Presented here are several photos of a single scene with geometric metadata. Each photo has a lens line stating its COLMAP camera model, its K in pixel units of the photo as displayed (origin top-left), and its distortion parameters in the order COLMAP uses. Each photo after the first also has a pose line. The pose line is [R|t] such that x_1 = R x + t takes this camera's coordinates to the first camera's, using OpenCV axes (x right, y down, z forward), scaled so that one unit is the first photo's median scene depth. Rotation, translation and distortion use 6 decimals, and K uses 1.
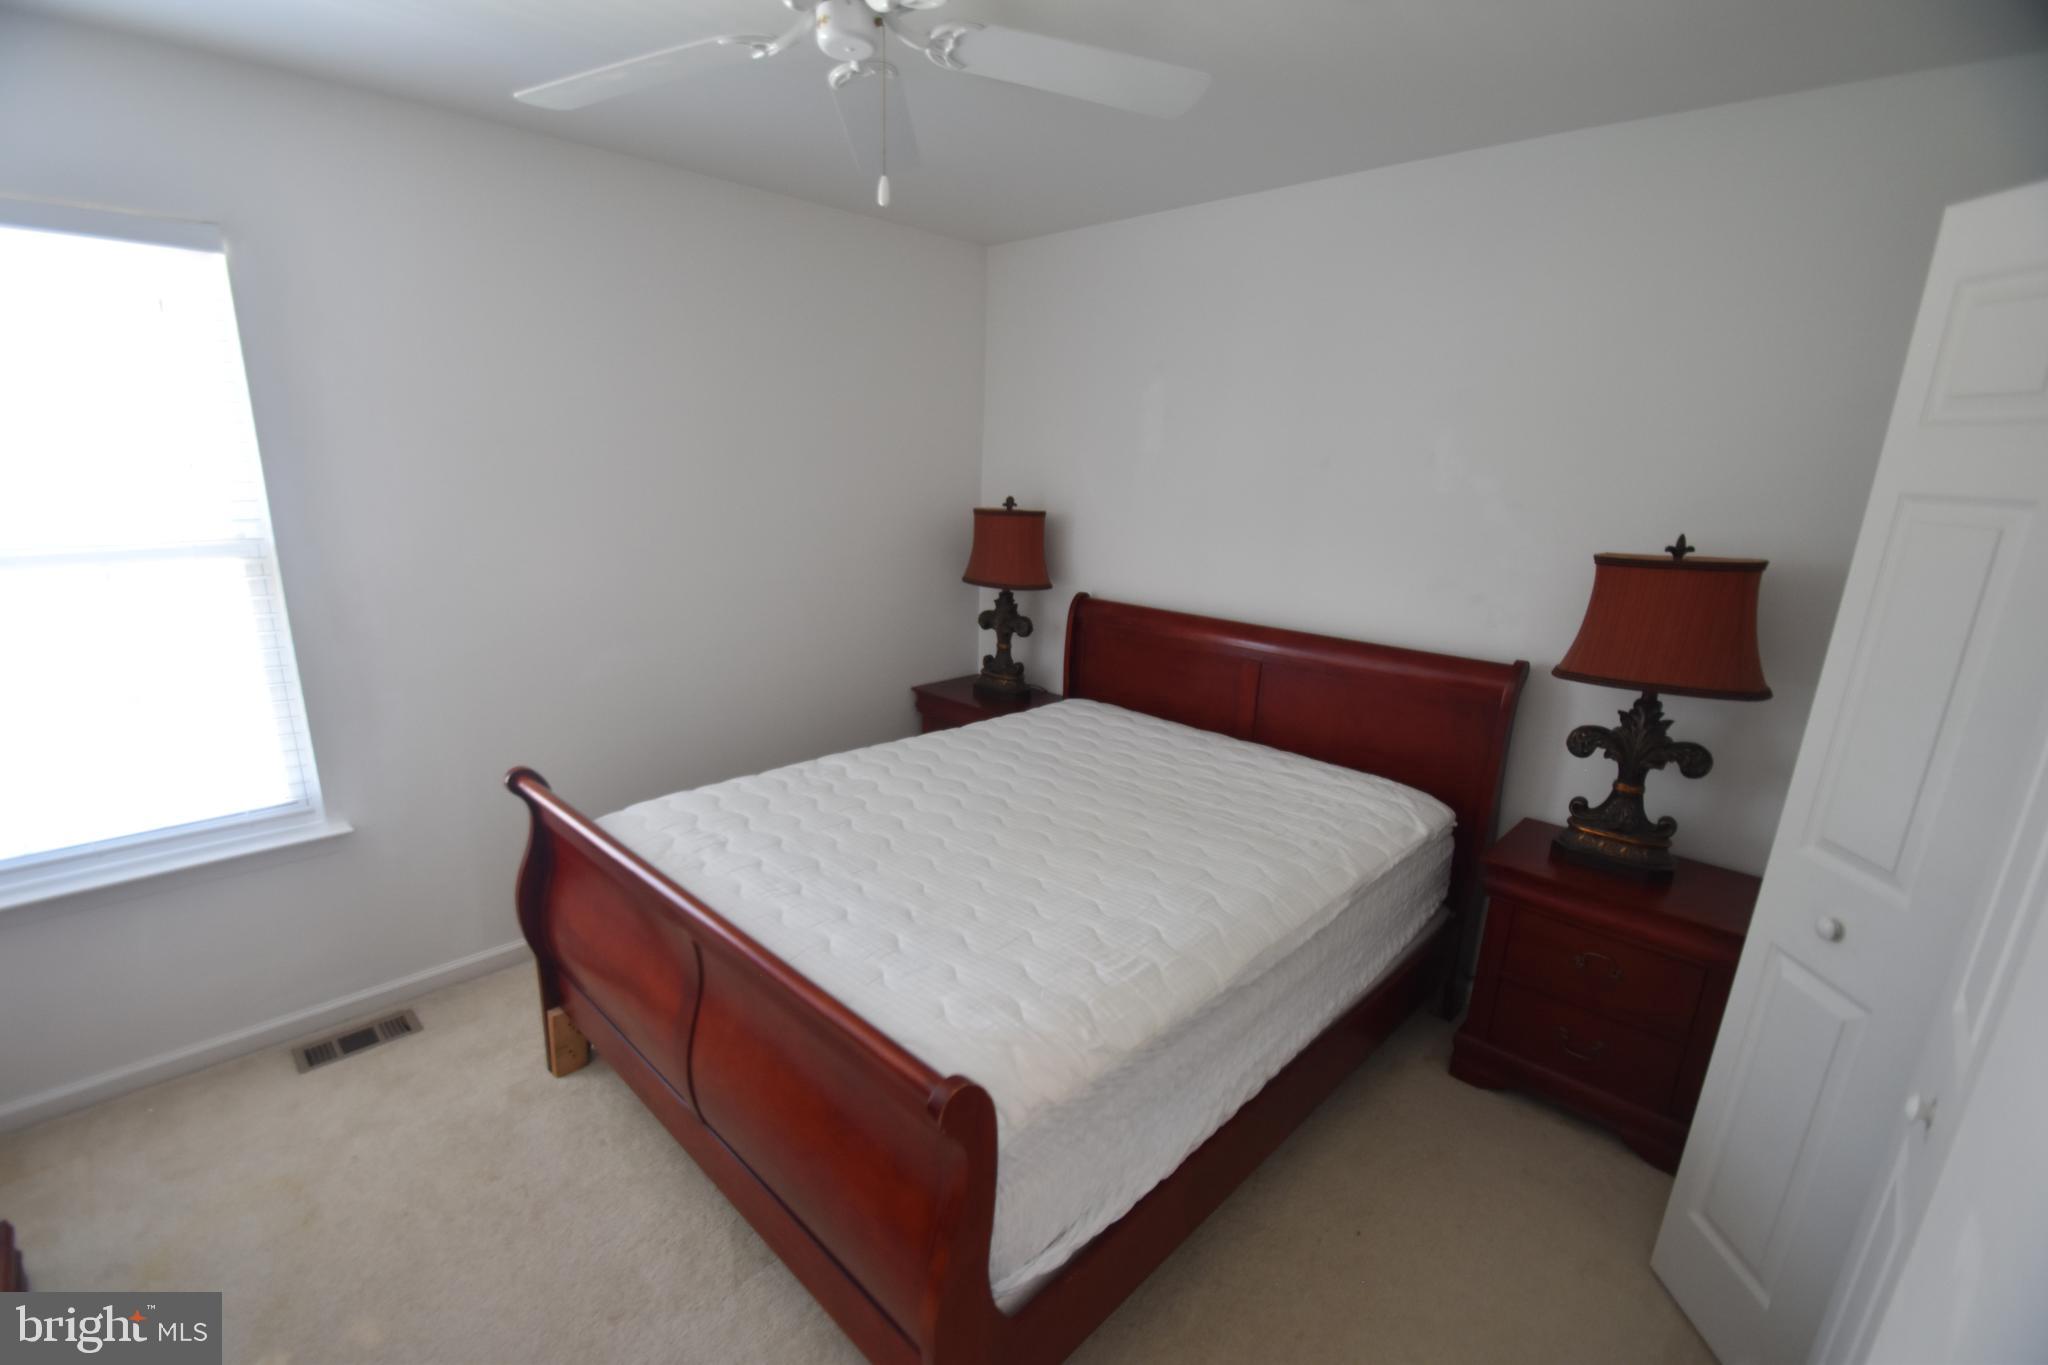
lens RADIAL K [[877.4, 0, 1007.3], [0, 877.4, 680.1], [0, 0, 1]] dist [0.005199, -0.000428]
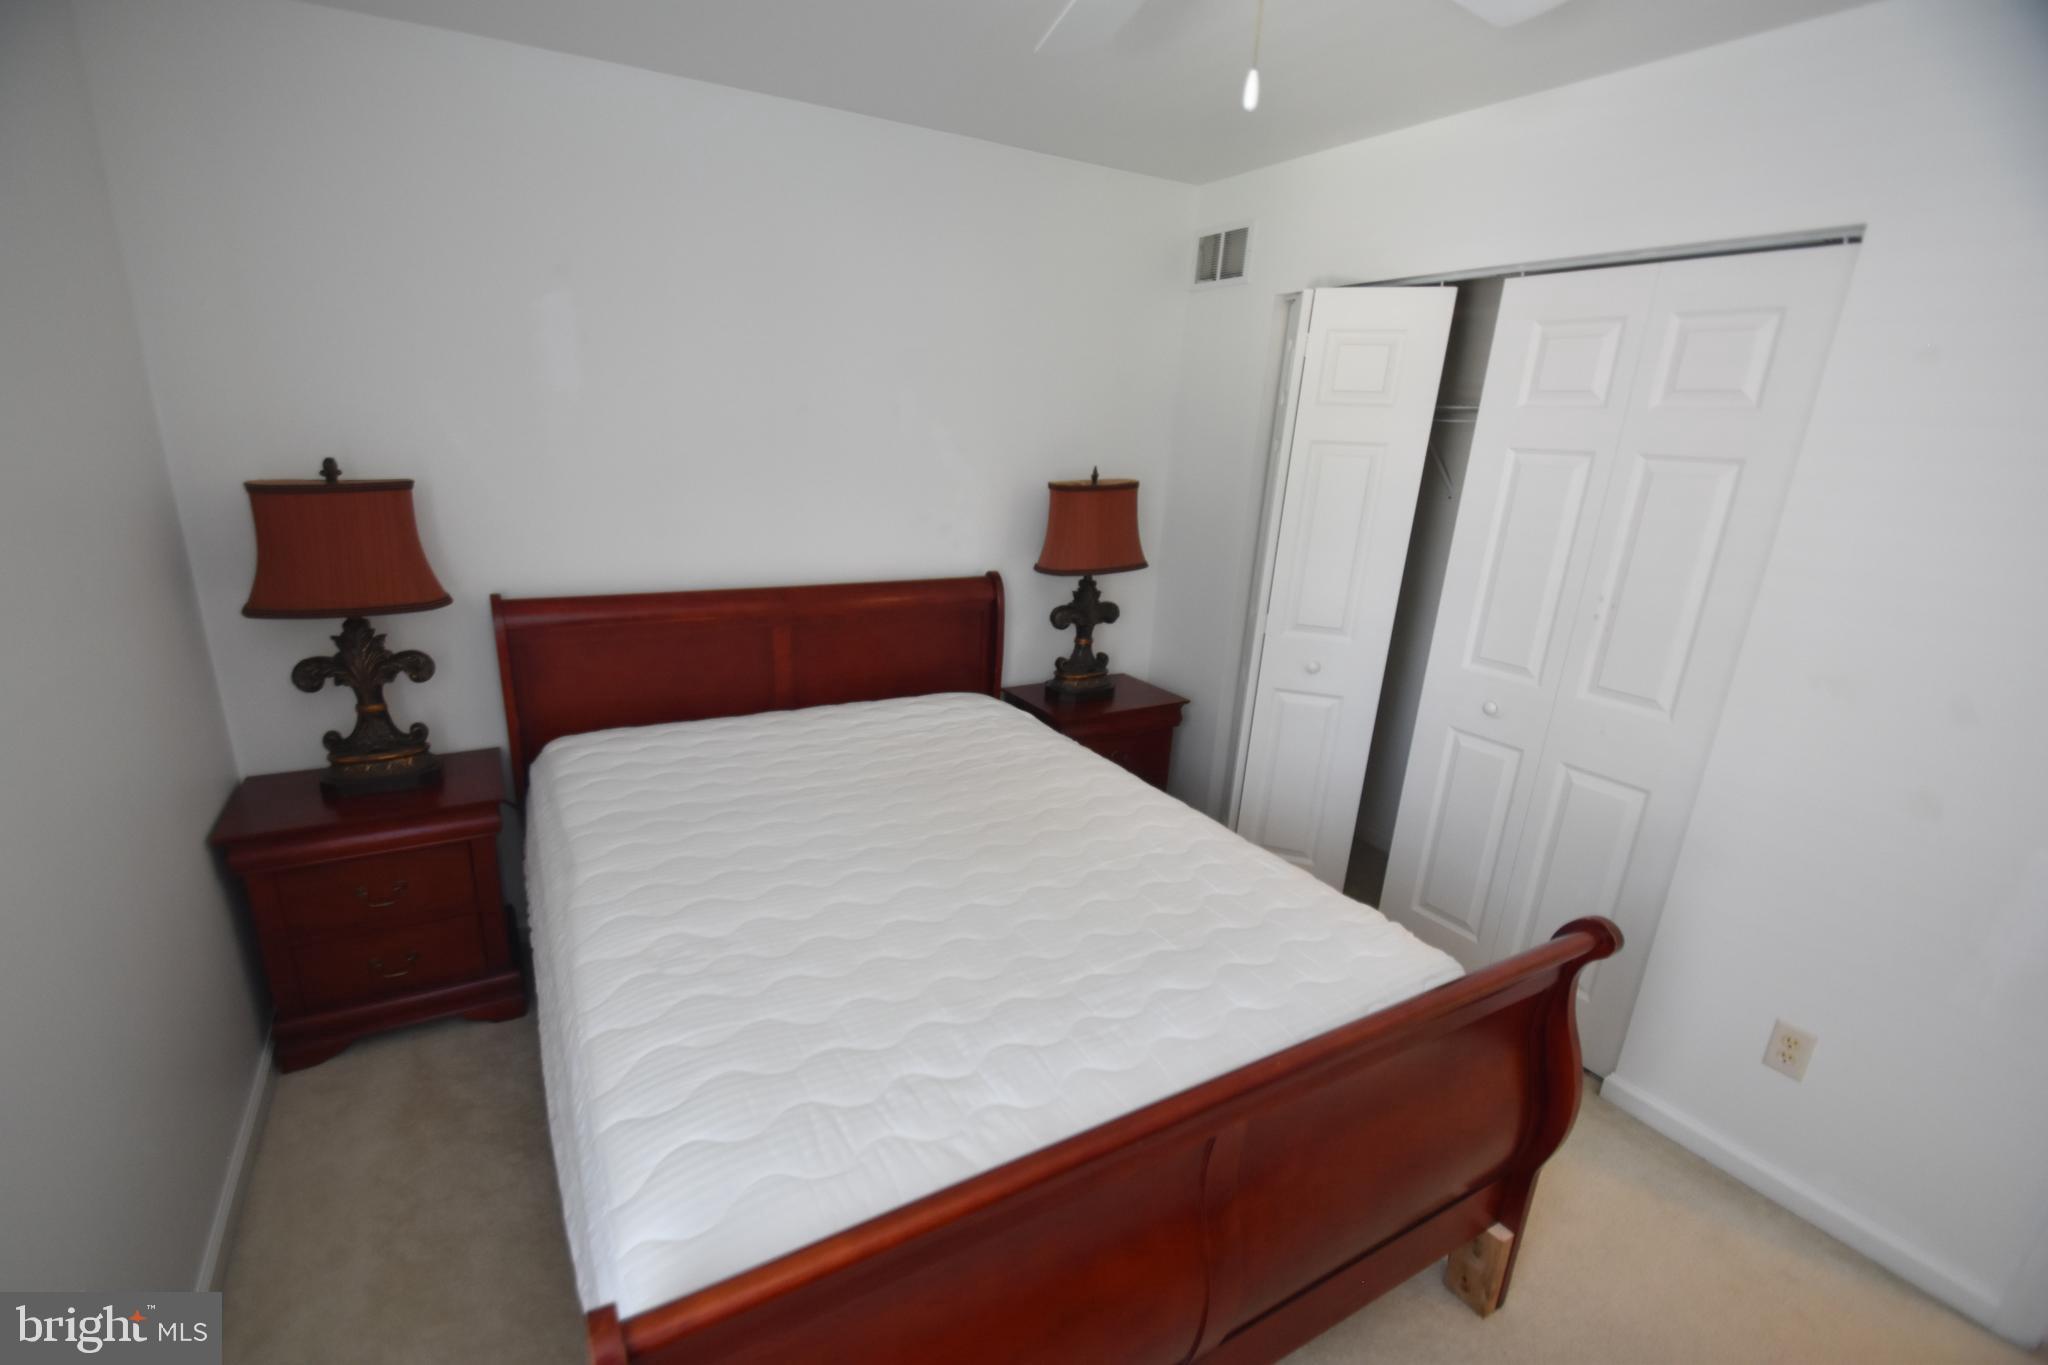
lens RADIAL K [[877.4, 0, 930.5], [0, 877.4, 702.1], [0, 0, 1]] dist [0.005199, -0.000428]
pose [[0.321388, -0.299371, 0.898380, -0.593481], [0.202309, 0.948515, 0.243703, -0.155911], [-0.925084, 0.103427, 0.365407, 0.572567]]
